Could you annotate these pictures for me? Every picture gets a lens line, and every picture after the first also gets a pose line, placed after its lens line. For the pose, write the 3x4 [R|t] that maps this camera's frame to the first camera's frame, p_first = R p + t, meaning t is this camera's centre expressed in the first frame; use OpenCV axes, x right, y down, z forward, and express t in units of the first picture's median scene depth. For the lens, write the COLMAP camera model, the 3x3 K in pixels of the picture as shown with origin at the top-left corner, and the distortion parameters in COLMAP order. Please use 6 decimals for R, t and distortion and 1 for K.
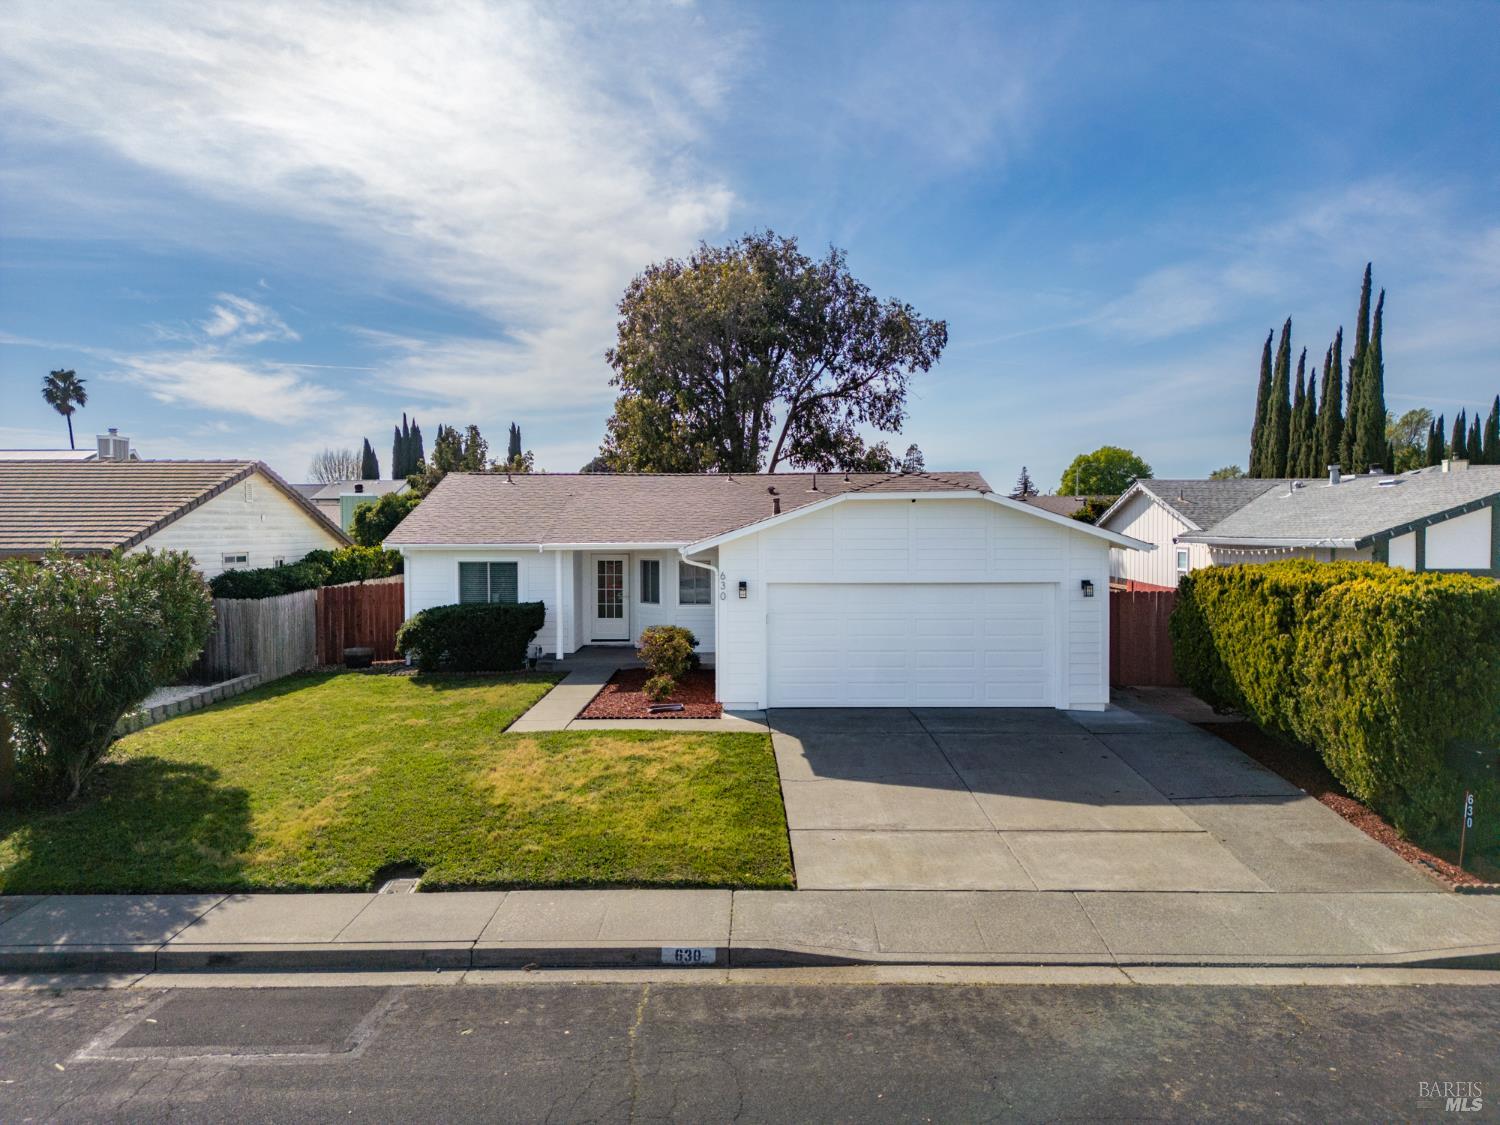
lens RADIAL K [[1052.3, 0, 747.4], [0, 1052.3, 560.1], [0, 0, 1]] dist [0.080125, -0.078011]
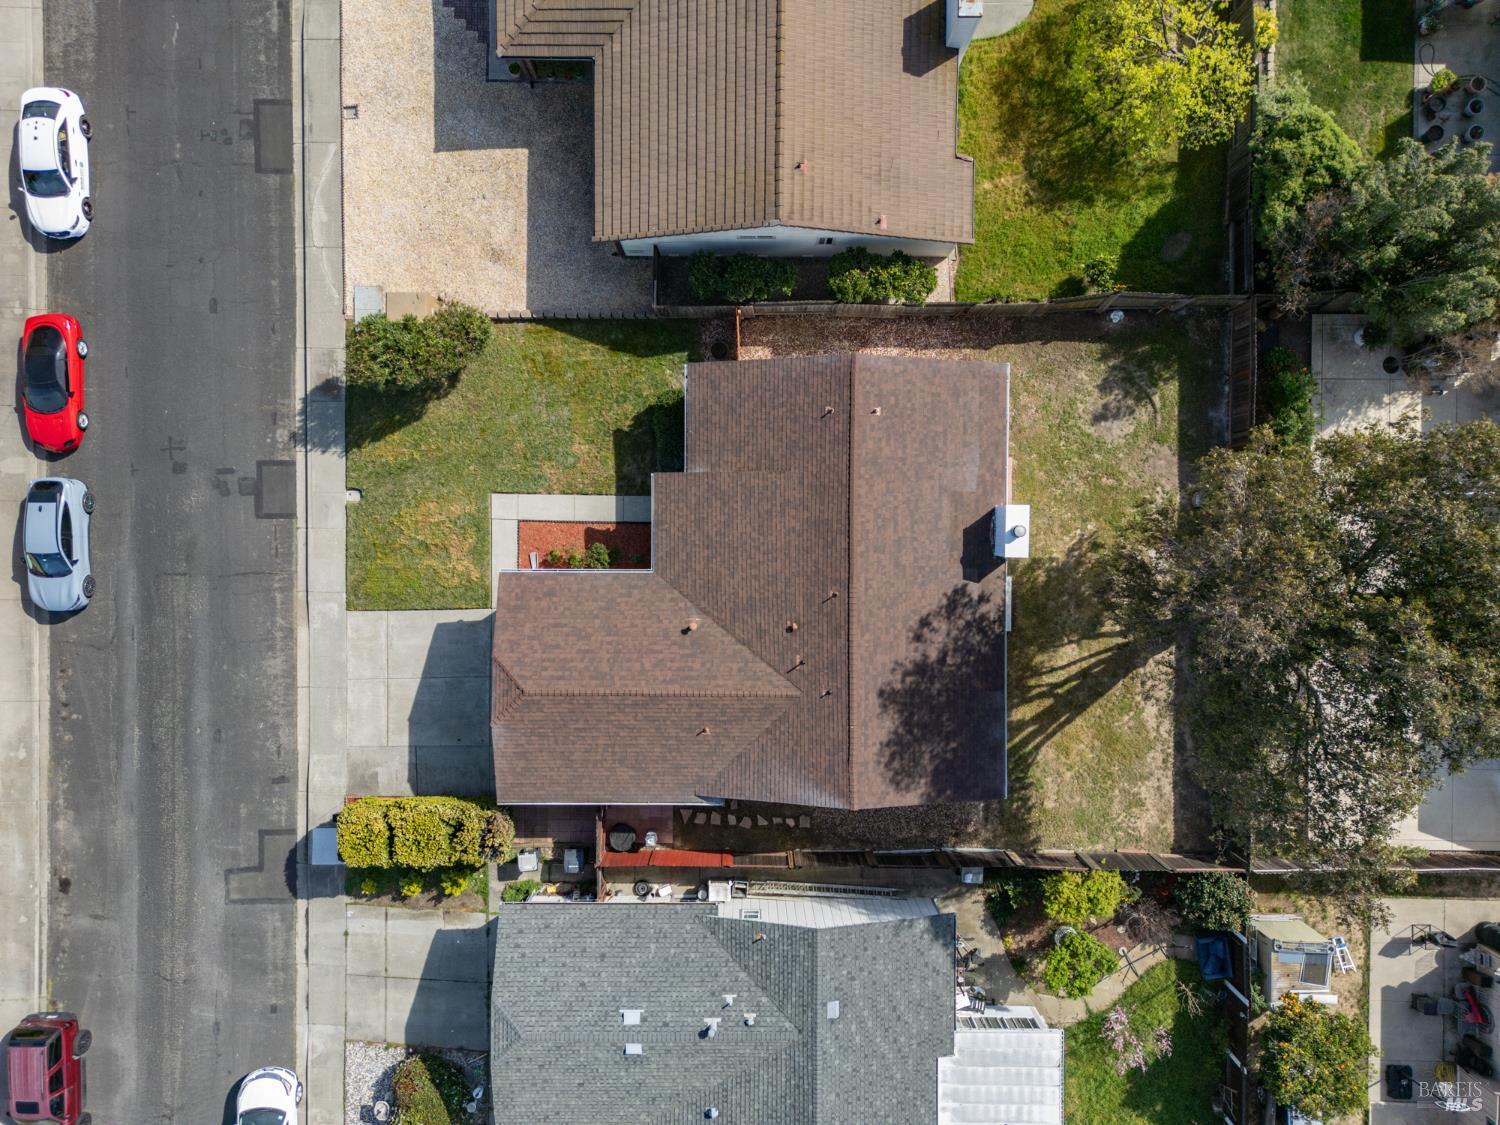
lens RADIAL K [[1052.3, 0, 747.4], [0, 1052.3, 560.1], [0, 0, 1]] dist [0.080125, -0.078011]
pose [[-0.009940, 0.999827, 0.015742, -0.121500], [-0.025966, -0.015995, 0.999535, -2.072767], [0.999613, 0.009527, 0.026121, 1.429077]]
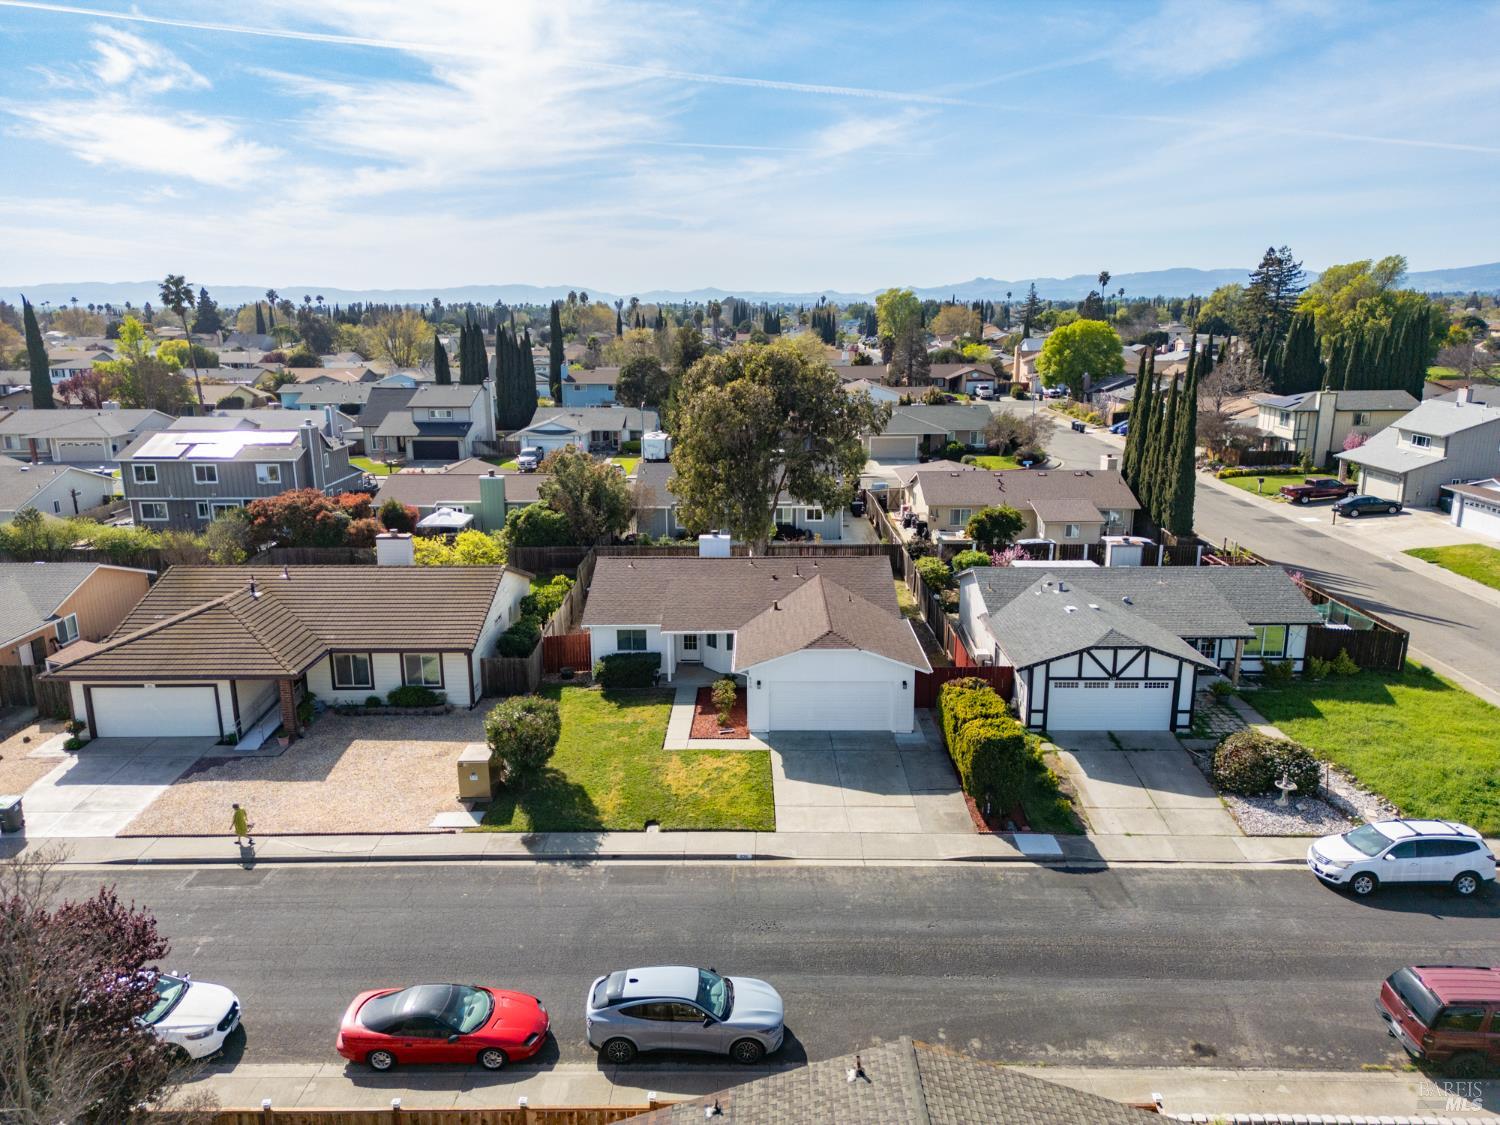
lens RADIAL K [[1052.3, 0, 747.4], [0, 1052.3, 560.1], [0, 0, 1]] dist [0.080125, -0.078011]
pose [[0.999899, 0.001097, -0.014152, 0.002720], [0.001840, 0.978574, 0.205885, -0.749530], [0.014075, -0.205890, 0.978474, -1.278641]]
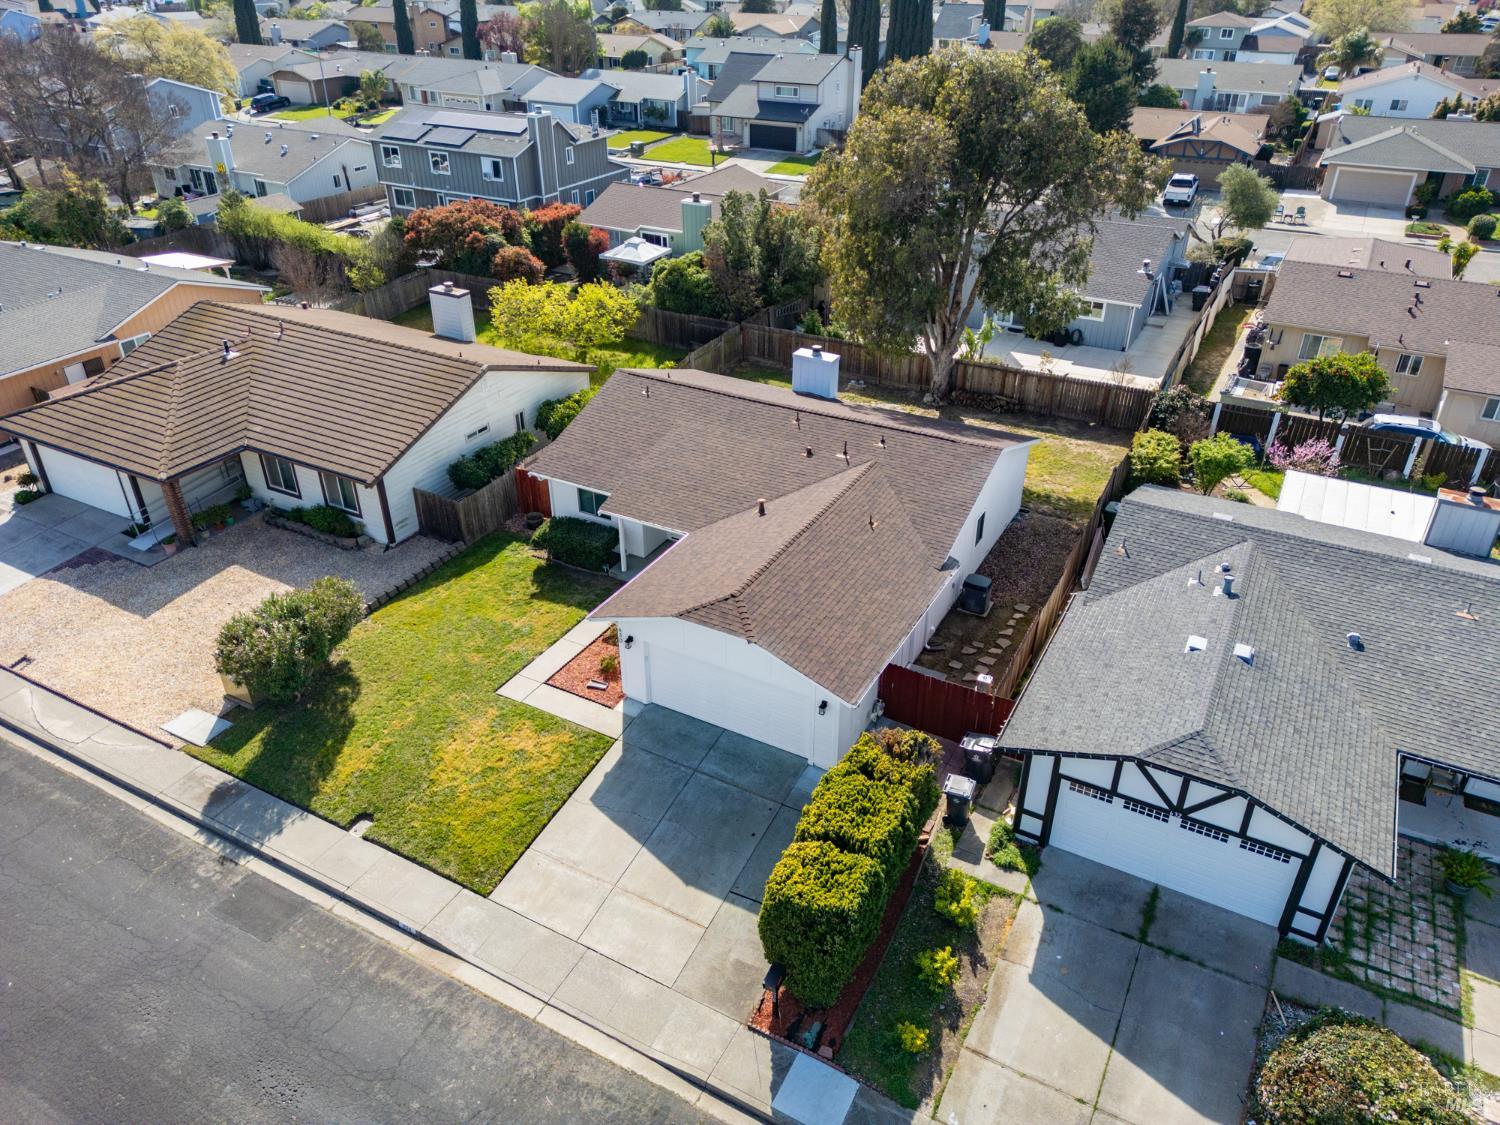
lens RADIAL K [[1052.3, 0, 747.4], [0, 1052.3, 560.1], [0, 0, 1]] dist [0.080125, -0.078011]
pose [[0.873649, 0.251533, -0.416496, 0.805917], [-0.016956, 0.871226, 0.490589, -0.888451], [0.486261, -0.421540, 0.765411, -0.081859]]
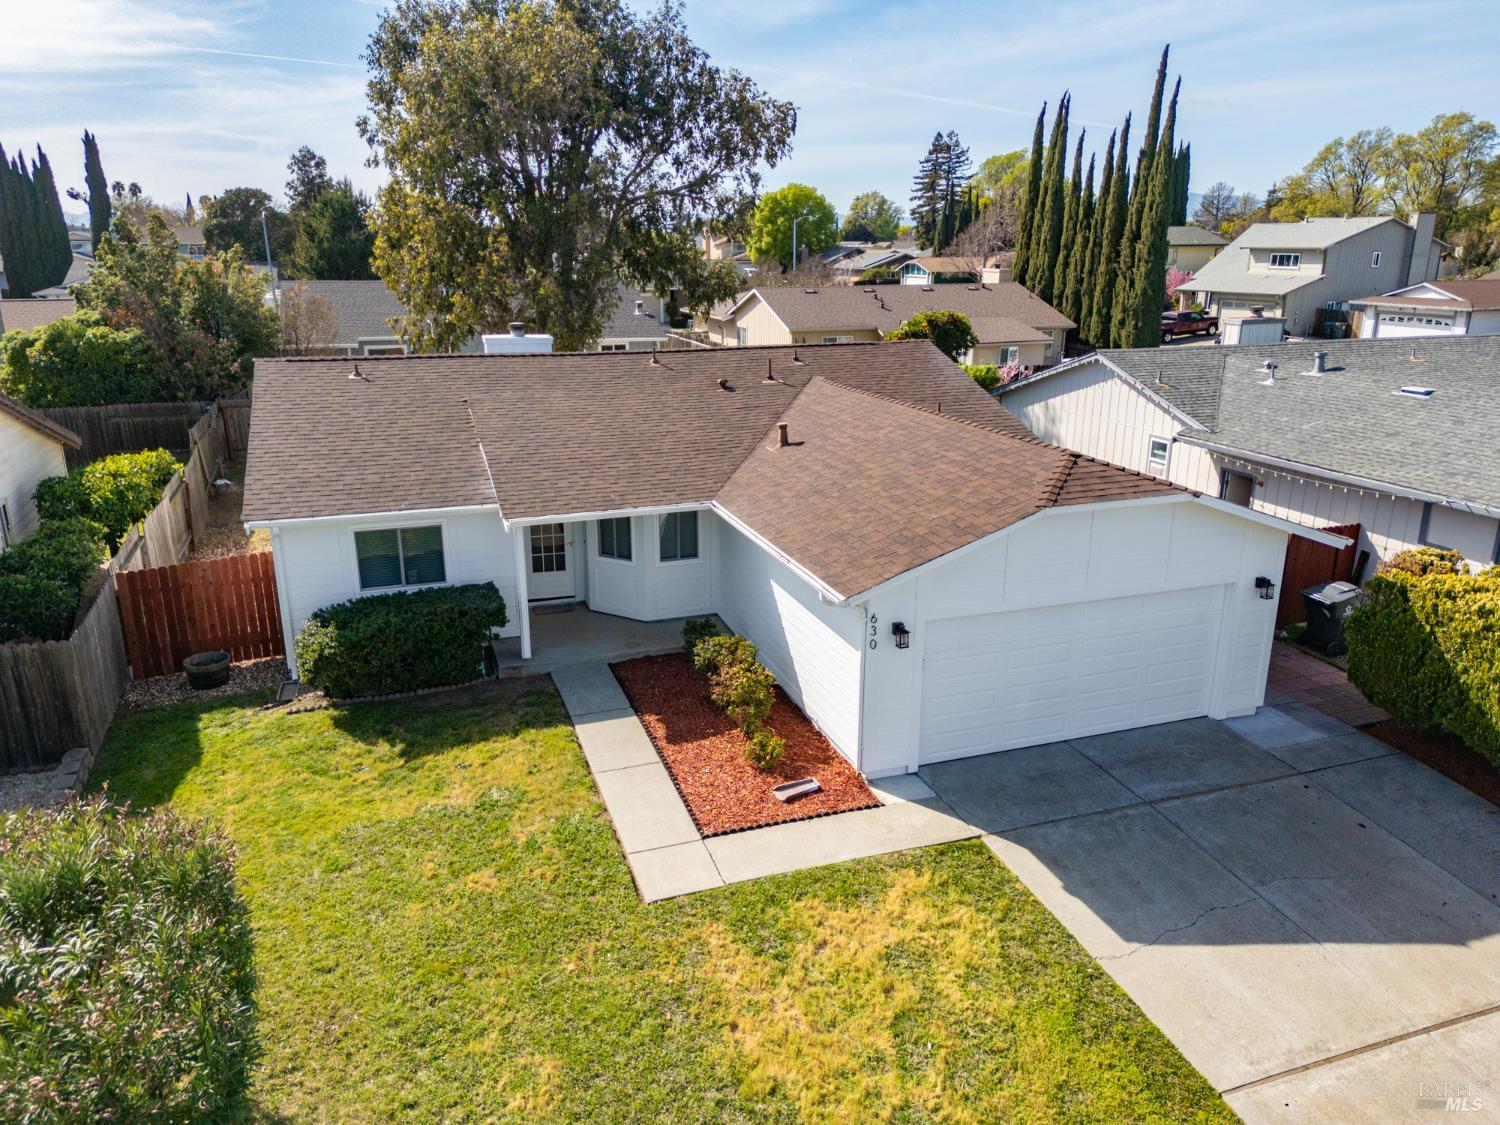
lens RADIAL K [[1053.9, 0, 748.0], [0, 1053.9, 557.0], [0, 0, 1]] dist [0.064466, -0.057804]
pose [[0.943306, -0.090897, 0.319236, -0.352946], [0.005928, 0.966233, 0.257603, -0.226922], [-0.331872, -0.241106, 0.911992, 0.372108]]
